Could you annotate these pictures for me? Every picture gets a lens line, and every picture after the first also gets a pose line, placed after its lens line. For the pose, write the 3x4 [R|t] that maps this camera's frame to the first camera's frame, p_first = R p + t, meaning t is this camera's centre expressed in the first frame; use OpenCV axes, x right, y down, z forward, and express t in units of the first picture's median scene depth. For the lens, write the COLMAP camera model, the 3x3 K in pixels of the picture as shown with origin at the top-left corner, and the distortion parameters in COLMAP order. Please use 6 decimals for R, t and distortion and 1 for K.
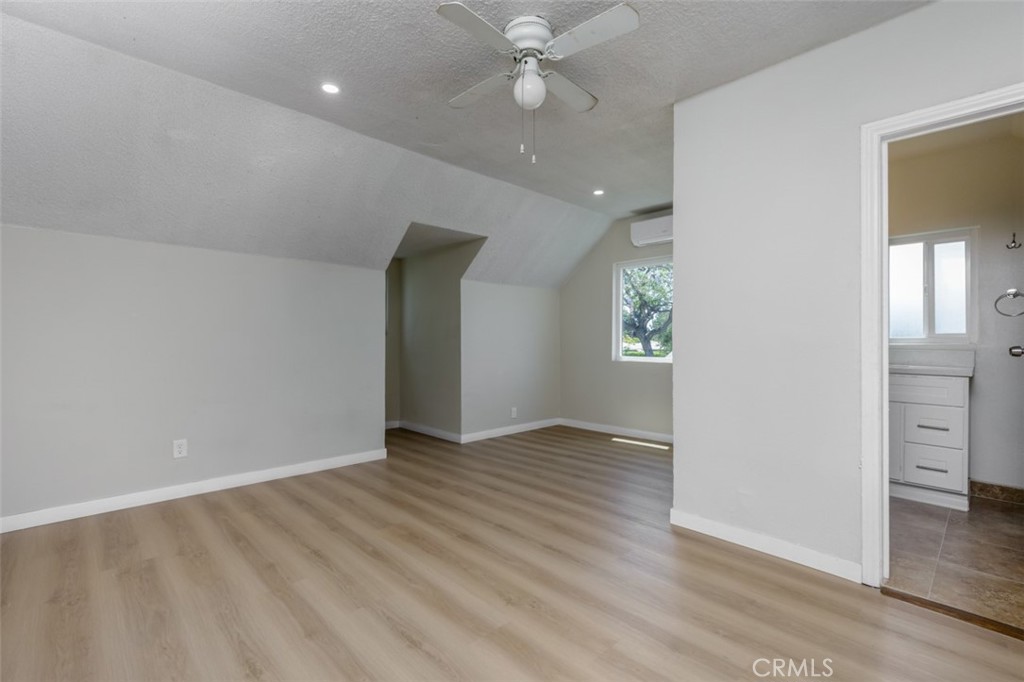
lens RADIAL K [[458.2, 0, 516.0], [0, 458.2, 343.7], [0, 0, 1]] dist [0.003953, -0.000883]
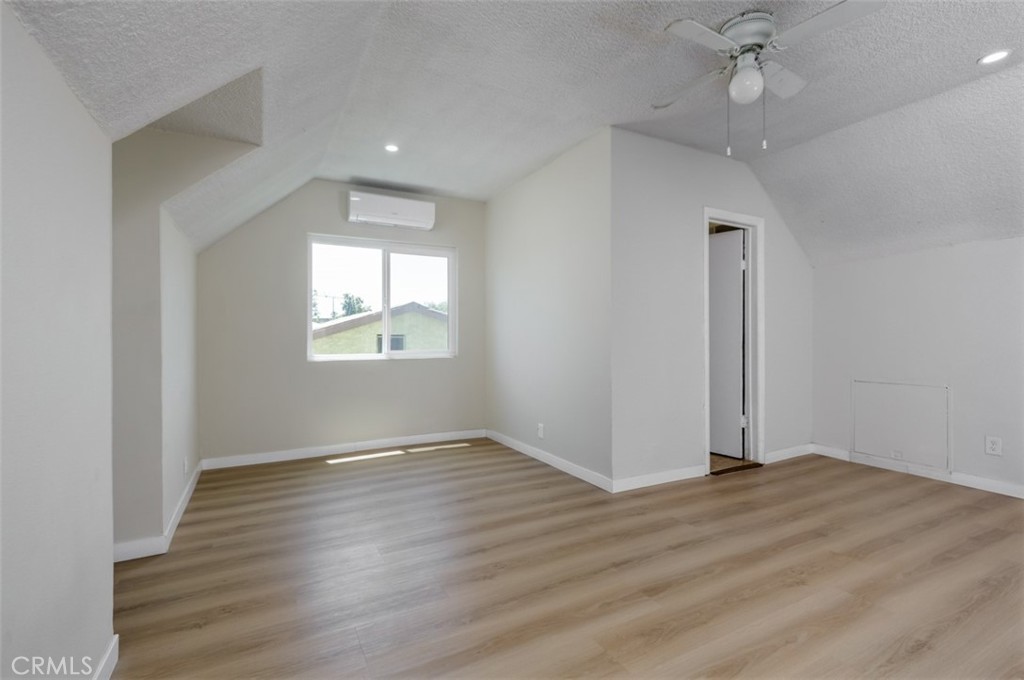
lens RADIAL K [[458.2, 0, 510.2], [0, 458.2, 334.8], [0, 0, 1]] dist [0.003953, -0.000883]
pose [[0.284424, 0.000311, 0.958698, -0.661558], [0.009786, 0.999947, -0.003227, -0.000415], [-0.958649, 0.010300, 0.284406, 0.735519]]
